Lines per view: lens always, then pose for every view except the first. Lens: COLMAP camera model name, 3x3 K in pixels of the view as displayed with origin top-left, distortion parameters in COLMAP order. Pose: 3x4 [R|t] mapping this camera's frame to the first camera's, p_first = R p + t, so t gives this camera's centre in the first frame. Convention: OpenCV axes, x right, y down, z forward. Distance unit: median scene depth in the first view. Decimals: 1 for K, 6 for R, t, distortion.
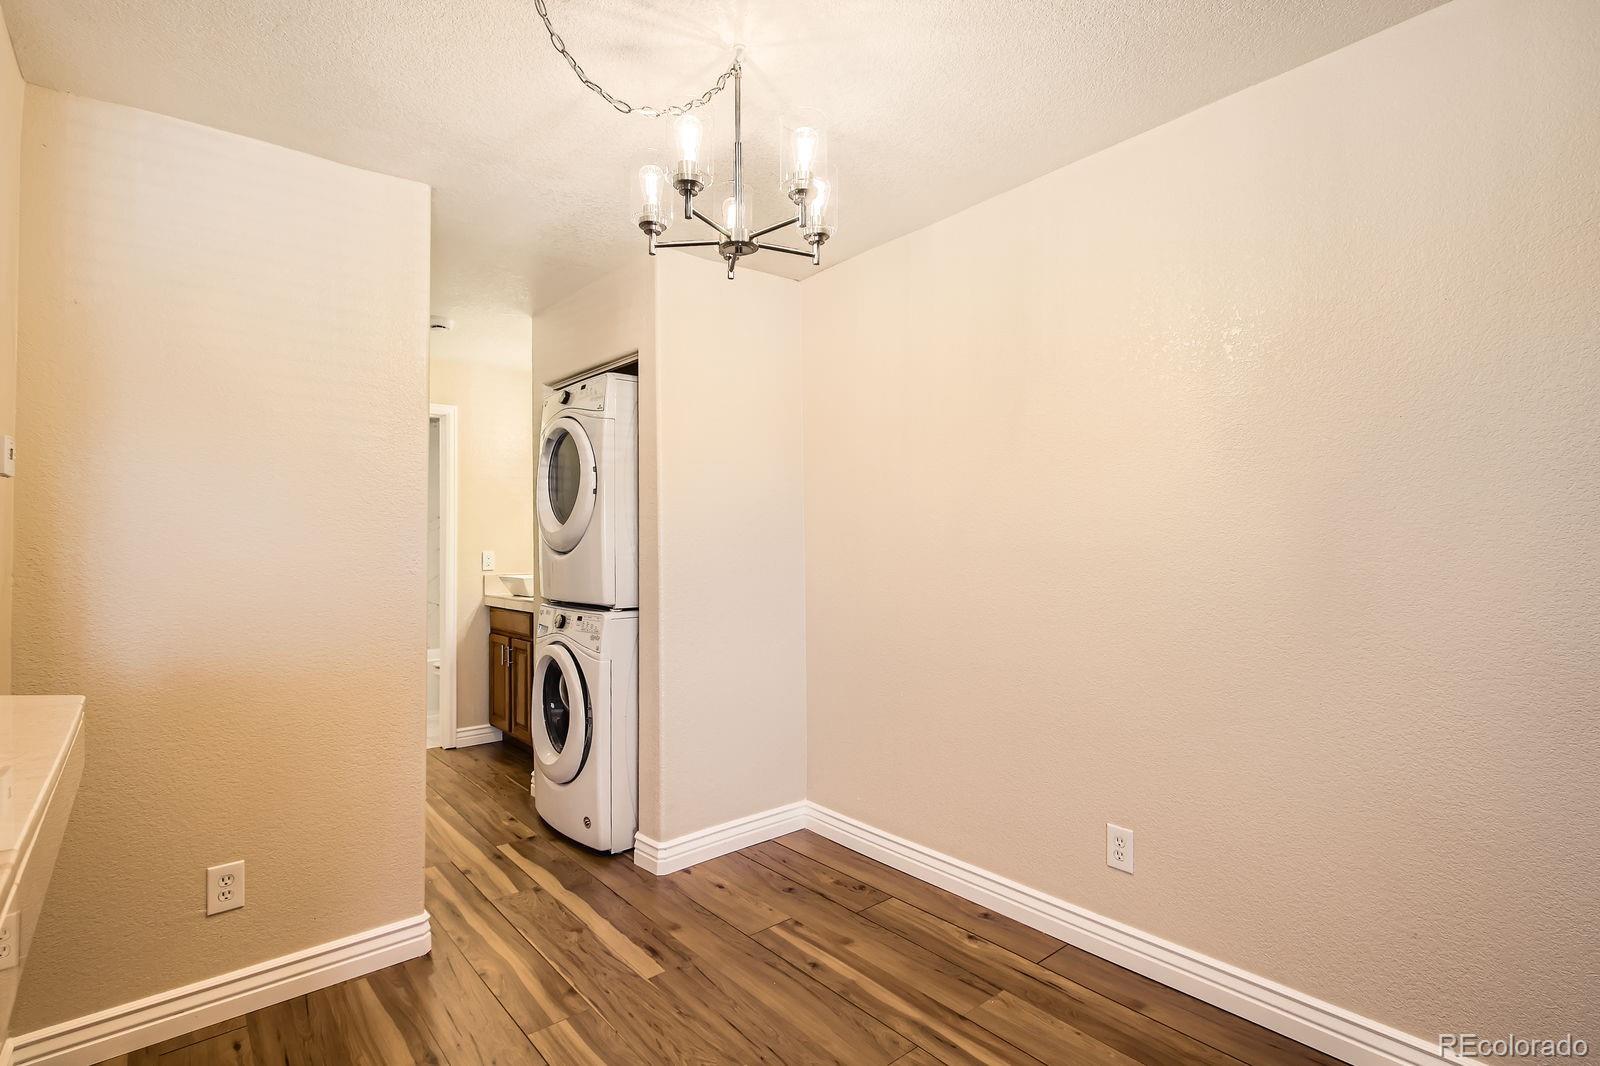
lens RADIAL K [[760.0, 0, 805.6], [0, 760.0, 525.7], [0, 0, 1]] dist [0.002740, 0.000270]
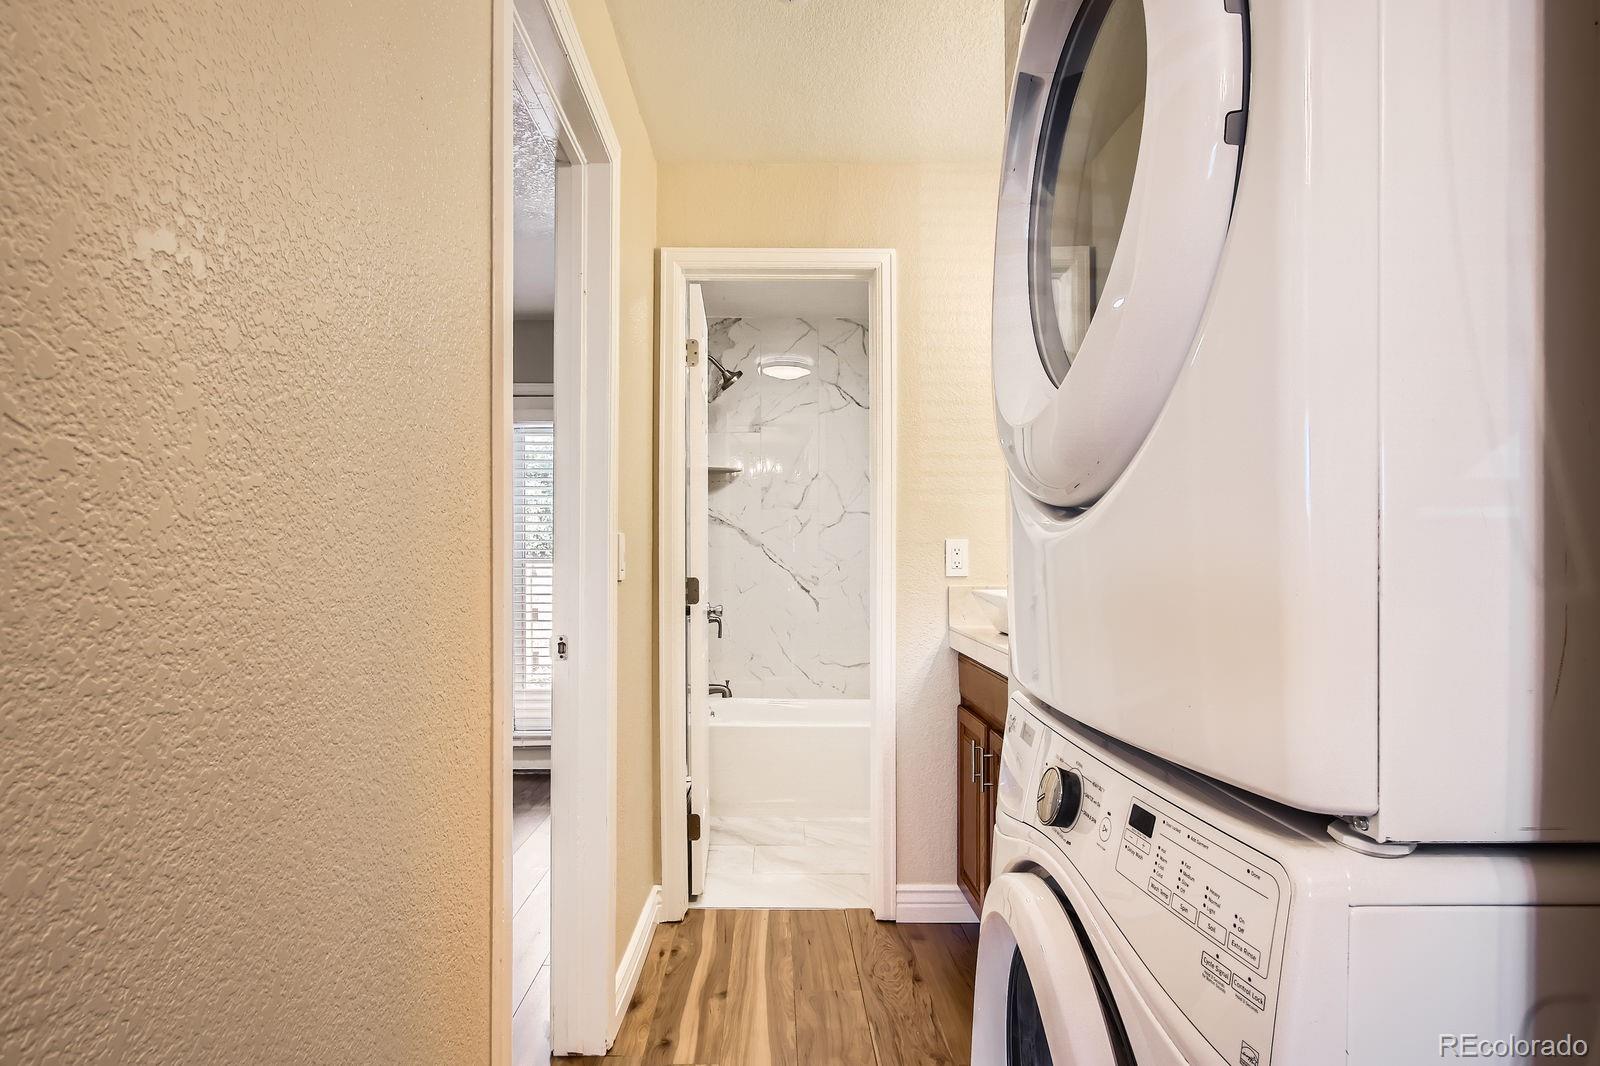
lens RADIAL K [[867.7, 0, 766.0], [0, 867.7, 551.7], [0, 0, 1]] dist [-0.000532, 0.000073]
pose [[0.758061, 0.009555, -0.652114, -0.226269], [0.007181, 0.999710, 0.022995, 0.044283], [0.652144, -0.022114, 0.757772, 0.772659]]
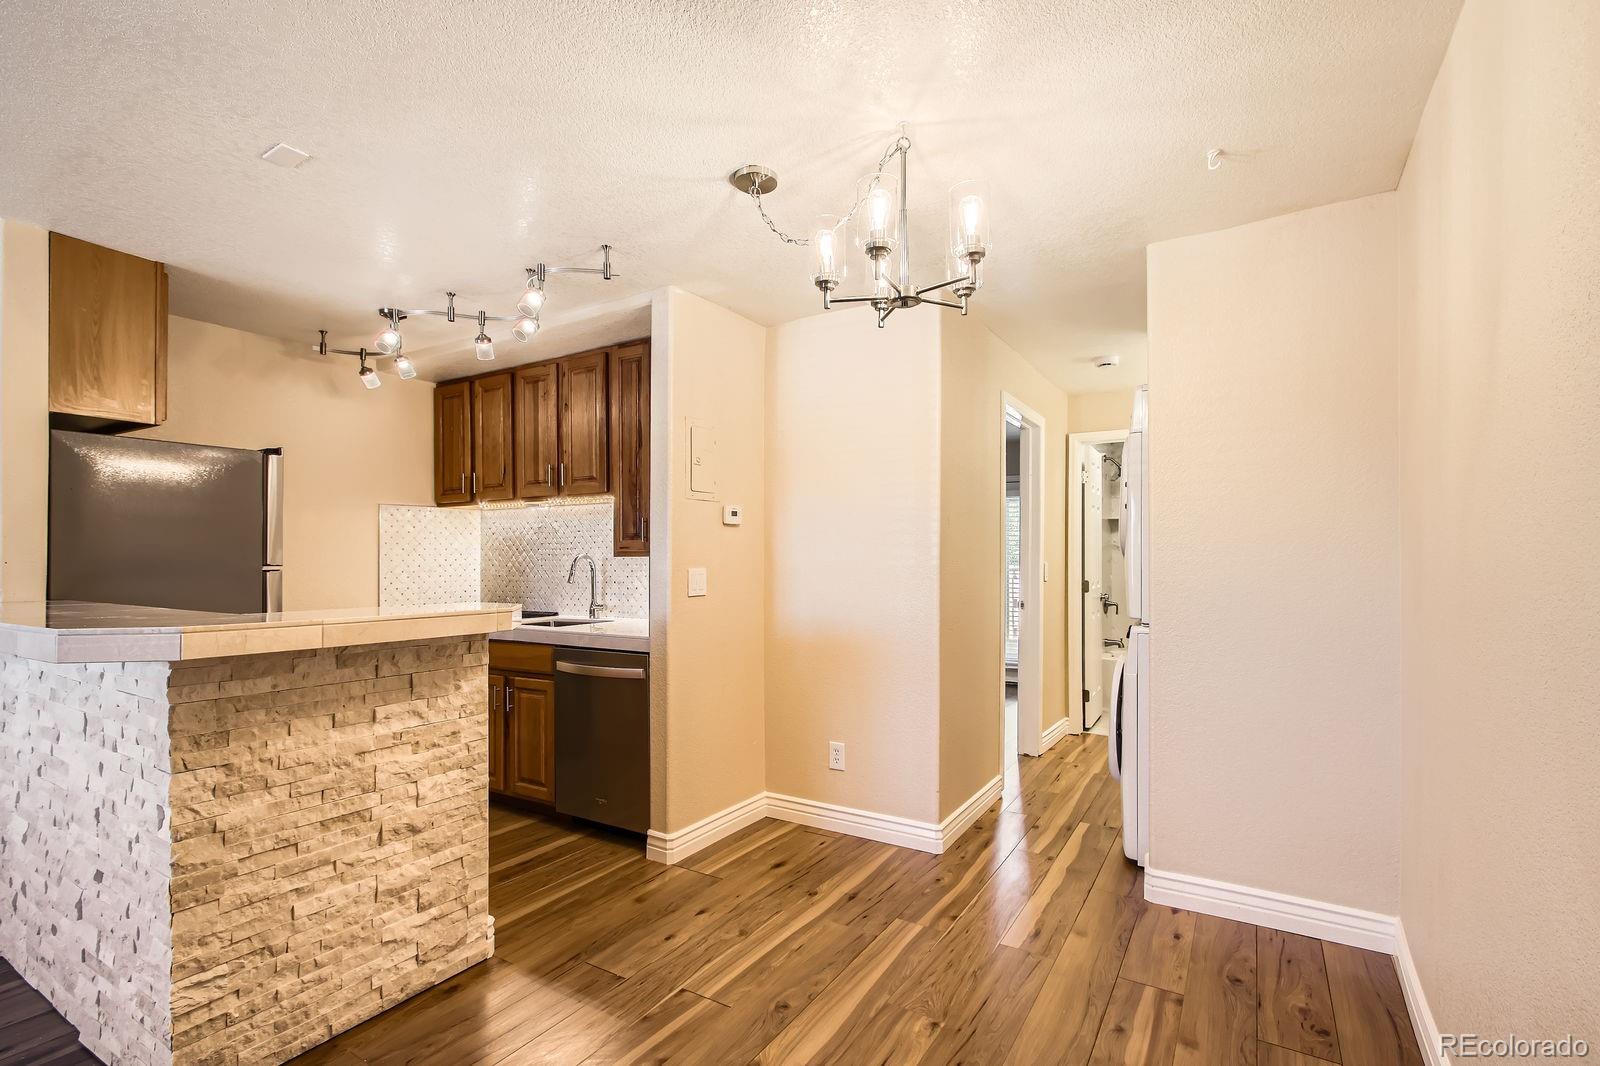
lens RADIAL K [[730.1, 0, 805.8], [0, 730.1, 556.0], [0, 0, 1]] dist [0.001438, -0.000871]
pose [[0.313432, 0.008185, -0.949576, 0.512055], [0.018797, 0.999713, 0.014822, -0.001285], [0.949425, -0.022495, 0.313188, 0.281014]]
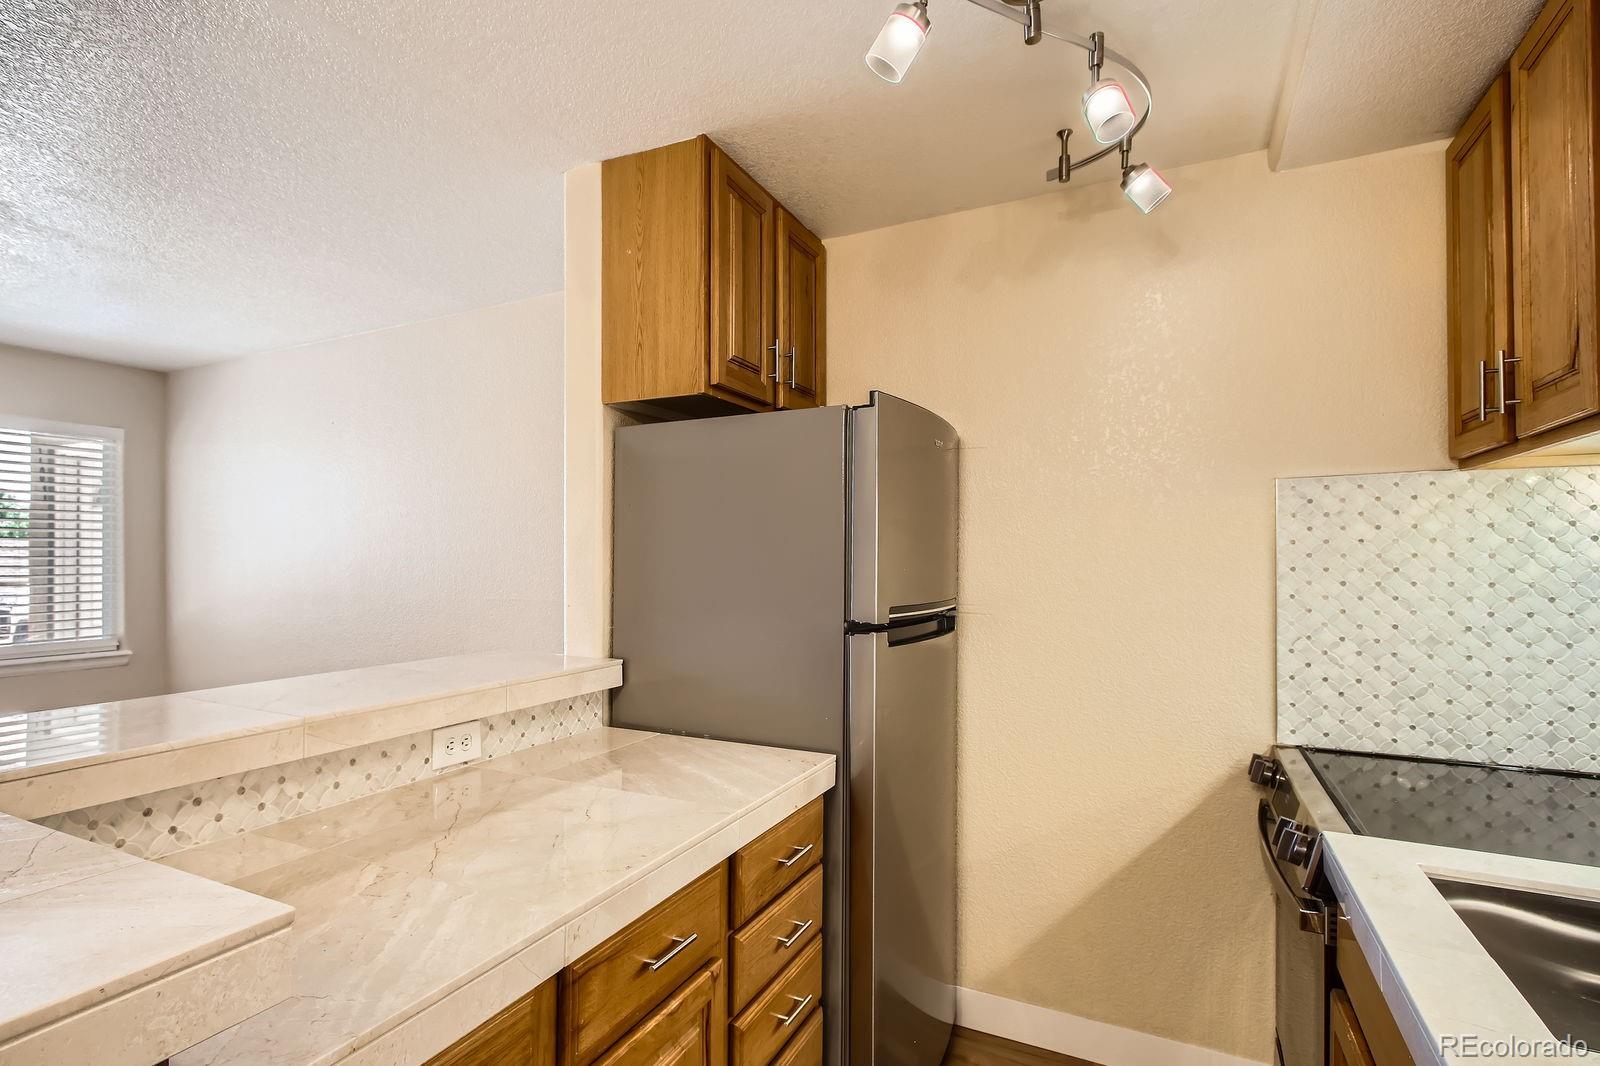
lens RADIAL K [[814.5, 0, 733.9], [0, 814.5, 558.6], [0, 0, 1]] dist [0.002162, -0.000139]
pose [[-0.930516, 0.009144, -0.366137, -0.379419], [0.017134, 0.999681, -0.018578, -0.023718], [0.365850, -0.023561, -0.930376, 0.404652]]
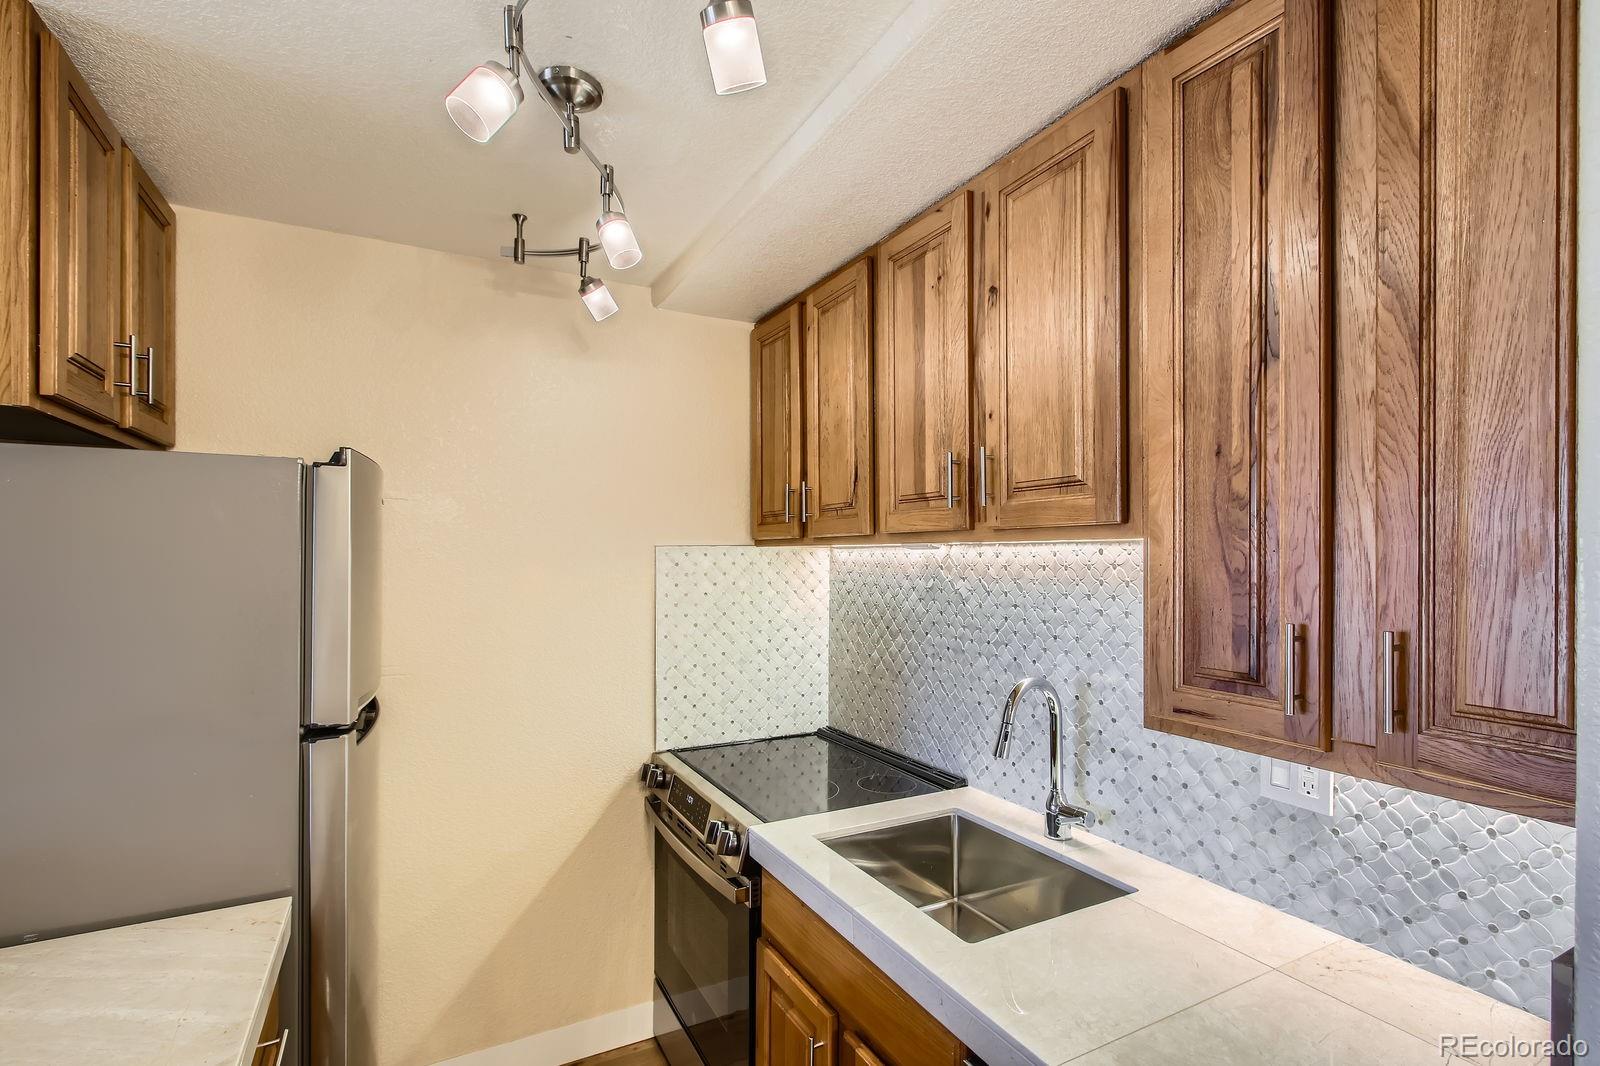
lens RADIAL K [[737.9, 0, 804.9], [0, 737.9, 557.6], [0, 0, 1]] dist [-0.000319, 0.000199]
pose [[-0.208004, 0.012023, -0.978054, -0.310355], [0.021545, 0.999738, 0.007708, -0.083200], [0.977891, -0.019469, -0.208209, 0.265895]]
